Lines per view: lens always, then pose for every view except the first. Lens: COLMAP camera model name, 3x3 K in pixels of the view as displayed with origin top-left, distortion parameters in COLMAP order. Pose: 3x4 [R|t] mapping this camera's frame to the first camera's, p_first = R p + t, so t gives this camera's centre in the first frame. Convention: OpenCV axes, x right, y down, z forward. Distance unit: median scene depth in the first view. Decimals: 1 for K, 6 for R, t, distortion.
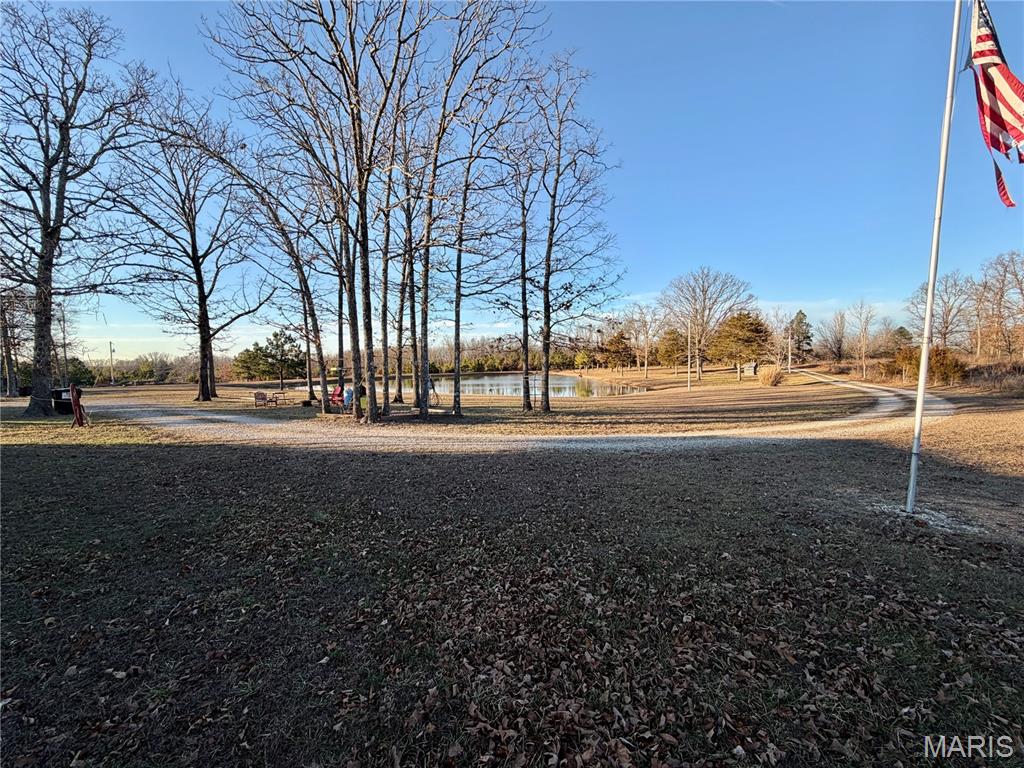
lens RADIAL K [[414.1, 0, 512.0], [0, 414.1, 384.0], [0, 0, 1]] dist [0.000664, -0.000008]
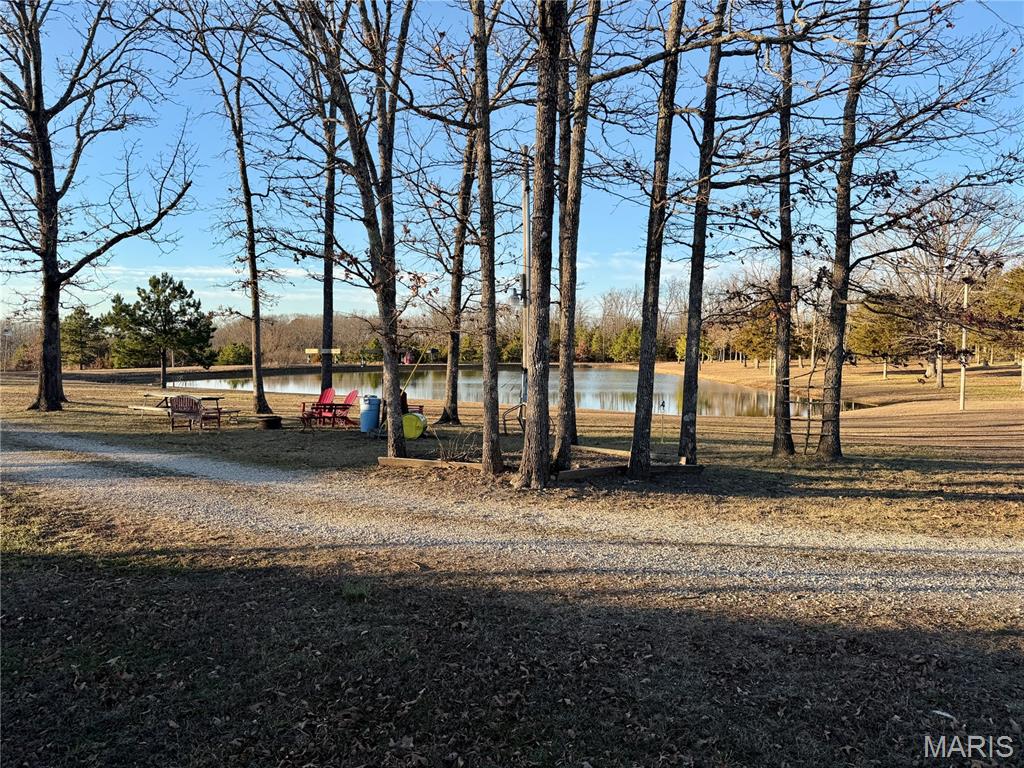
lens RADIAL K [[736.3, 0, 512.0], [0, 736.3, 384.0], [0, 0, 1]] dist [0.004612, 0.000233]
pose [[0.999450, 0.024292, -0.022572, -0.178459], [-0.024288, 0.999705, 0.000464, -0.002992], [0.022577, 0.000084, 0.999745, 0.145489]]
